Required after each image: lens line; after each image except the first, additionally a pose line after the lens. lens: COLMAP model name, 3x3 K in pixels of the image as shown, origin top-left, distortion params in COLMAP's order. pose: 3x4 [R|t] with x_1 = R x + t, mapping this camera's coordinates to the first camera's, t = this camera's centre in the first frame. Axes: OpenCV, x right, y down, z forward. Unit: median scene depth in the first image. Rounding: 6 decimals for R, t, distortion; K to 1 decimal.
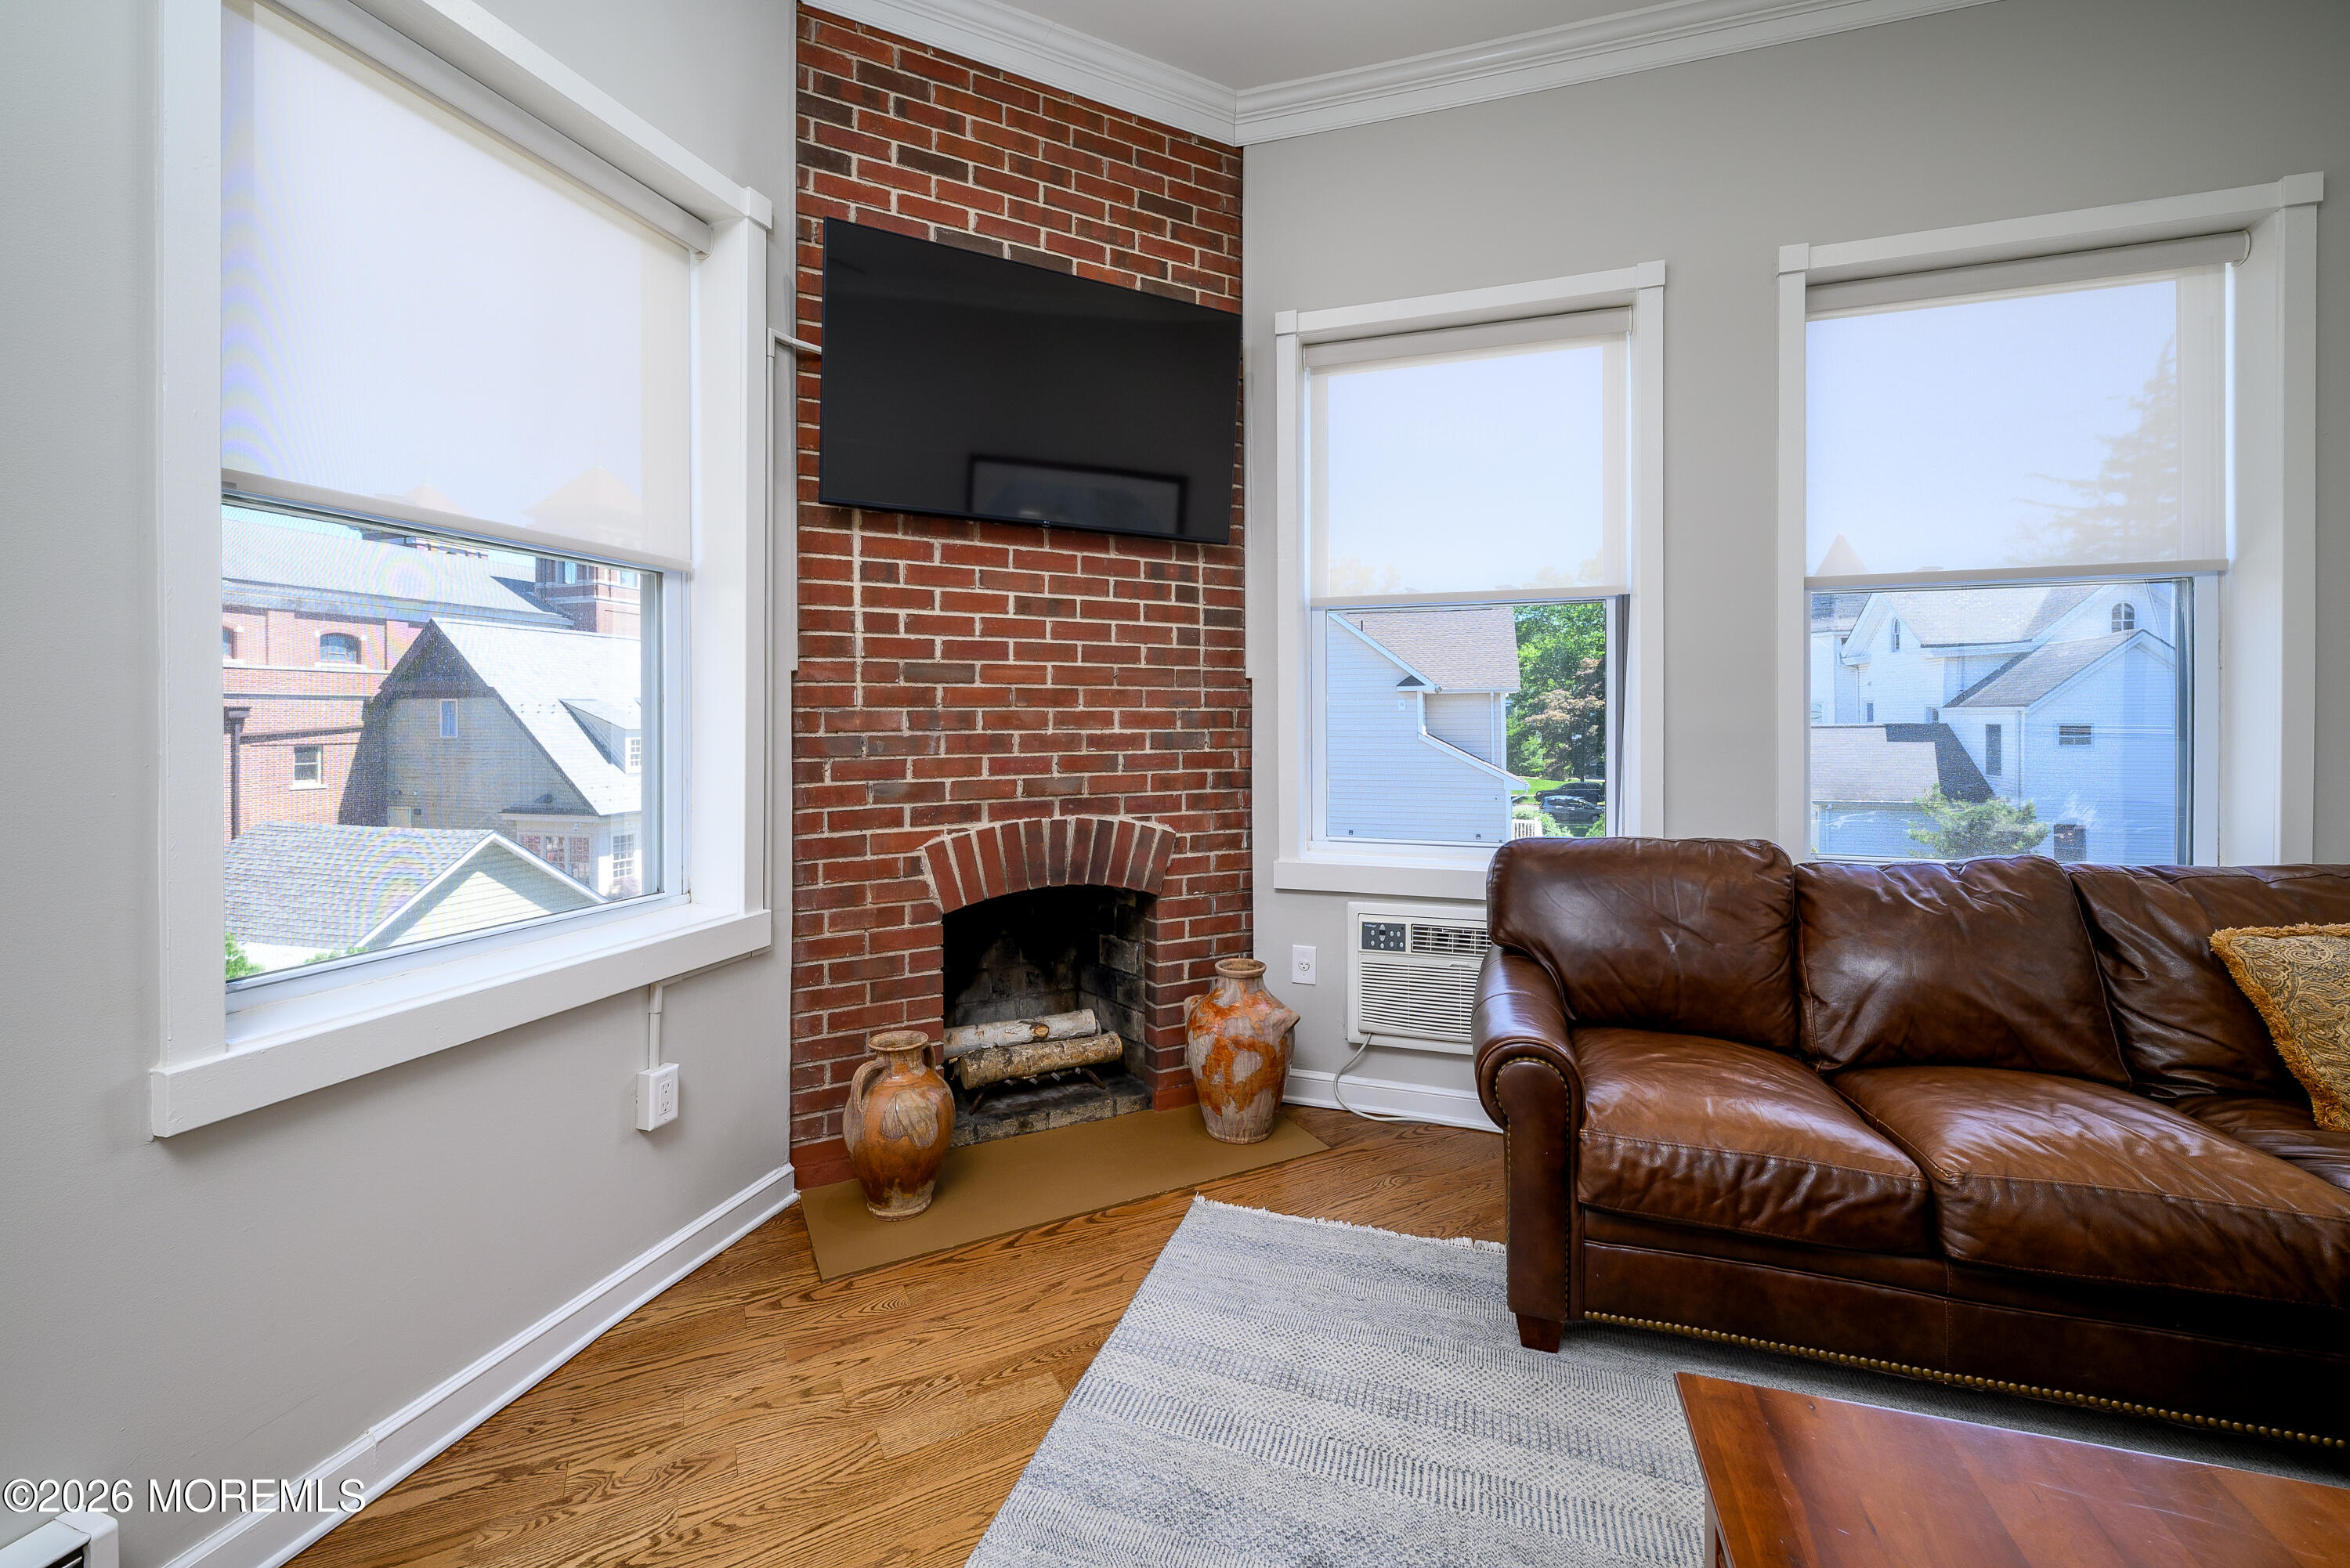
lens RADIAL K [[951.2, 0, 1183.5], [0, 951.2, 720.0], [0, 0, 1]] dist [-0.000292, -0.000176]
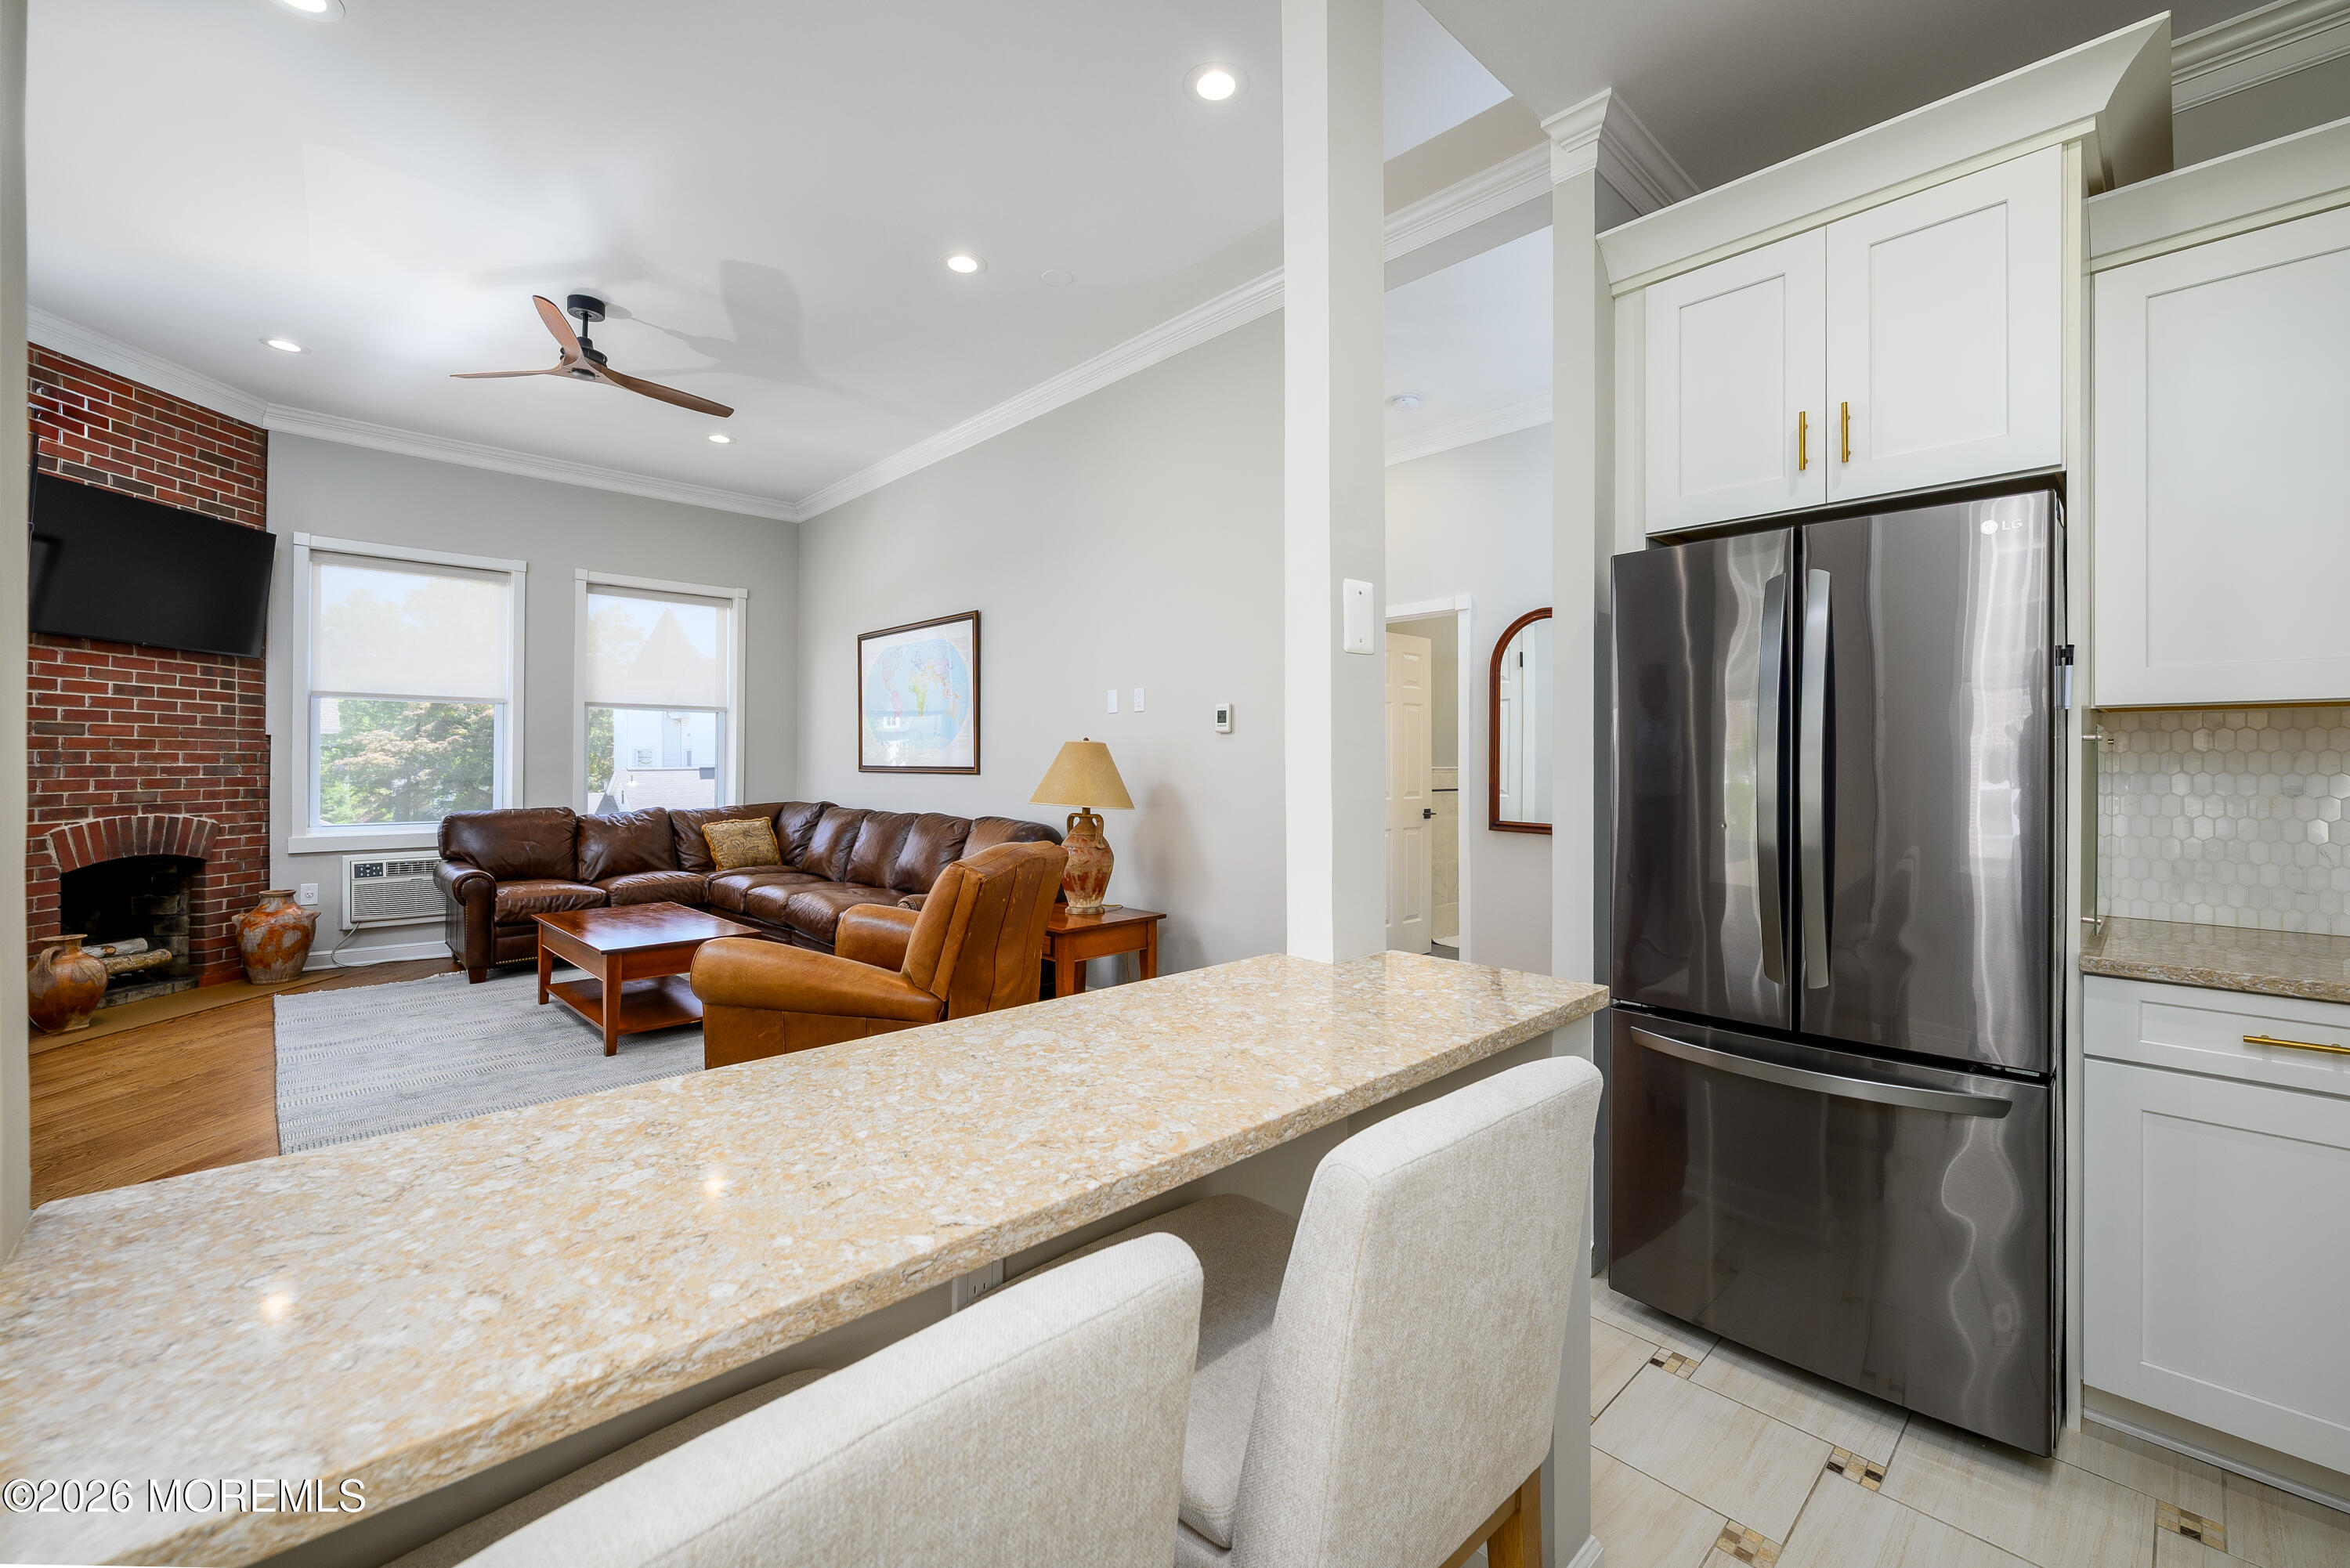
lens RADIAL K [[956.0, 0, 1169.6], [0, 956.0, 756.2], [0, 0, 1]] dist [-0.001017, -0.000170]
pose [[0.473386, 0.010881, 0.880788, -0.778960], [-0.002921, 0.999938, -0.010784, 0.010487], [-0.880850, 0.002532, 0.473388, -1.445058]]
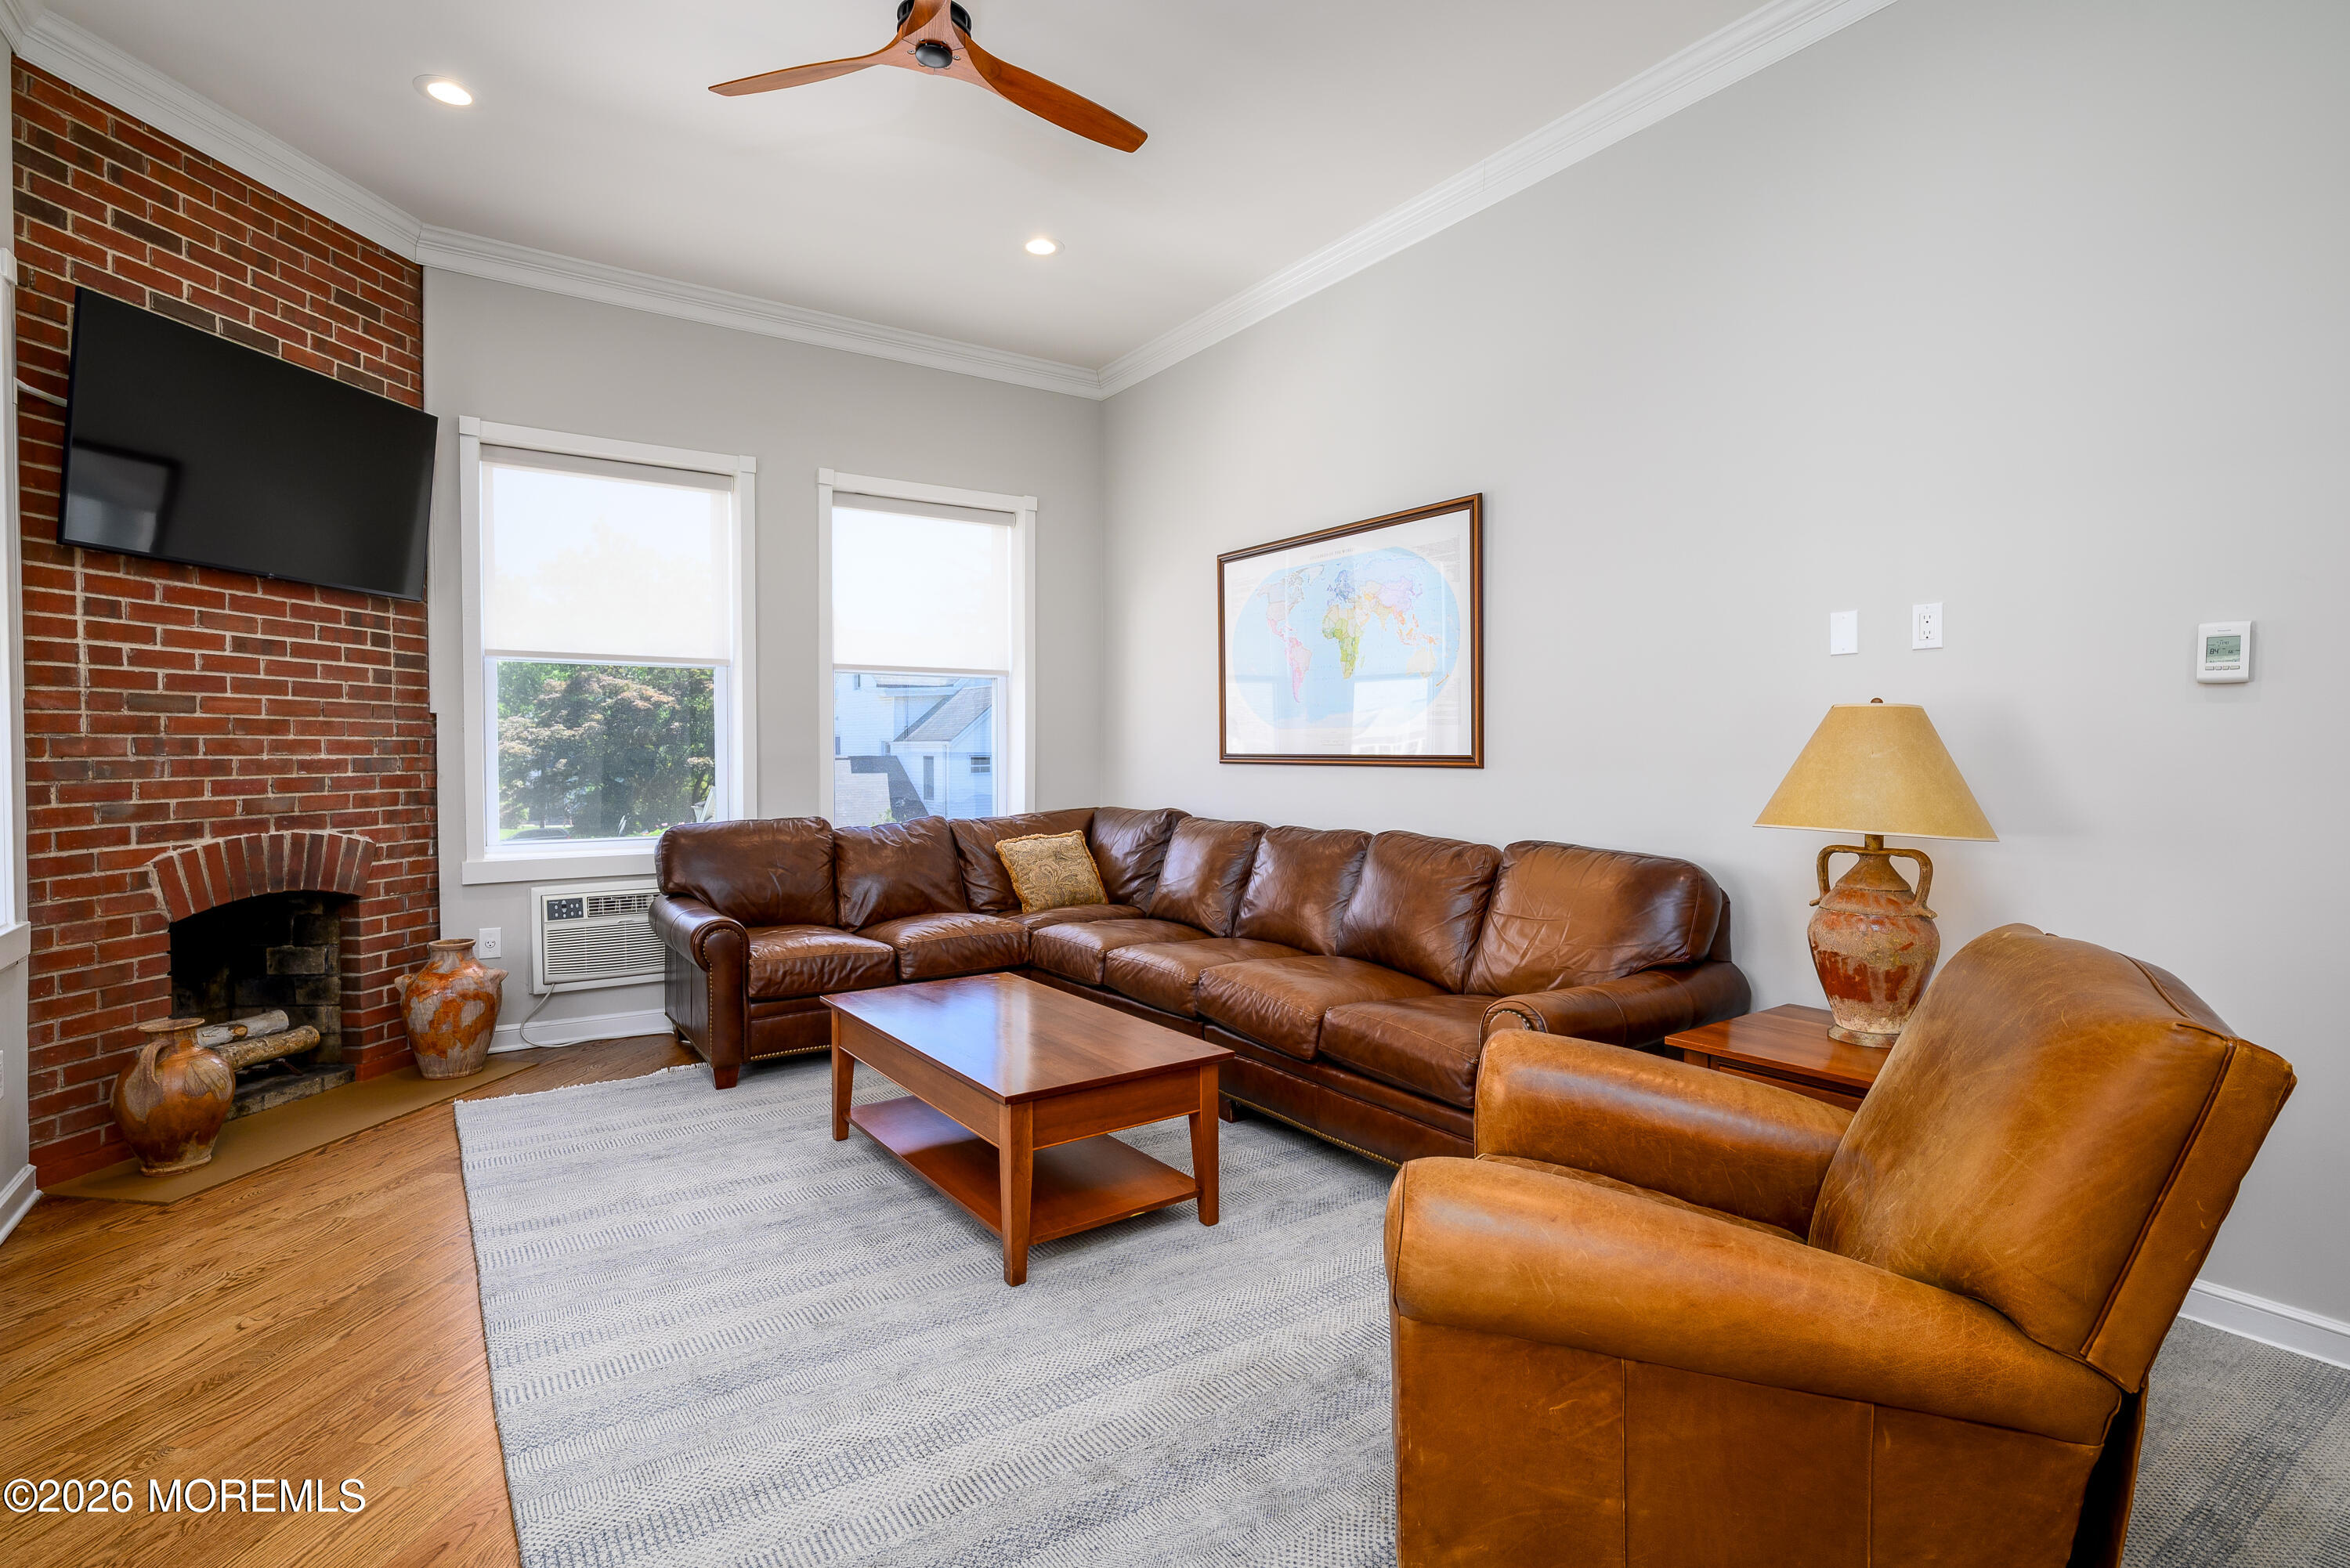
lens RADIAL K [[1131.1, 0, 1179.4], [0, 1131.1, 772.0], [0, 0, 1]] dist [-0.002338, 0.000194]
pose [[0.604022, -0.013965, 0.796845, -0.564790], [0.000895, 0.999858, 0.016845, 0.008433], [-0.796967, -0.009461, 0.603949, -0.690349]]
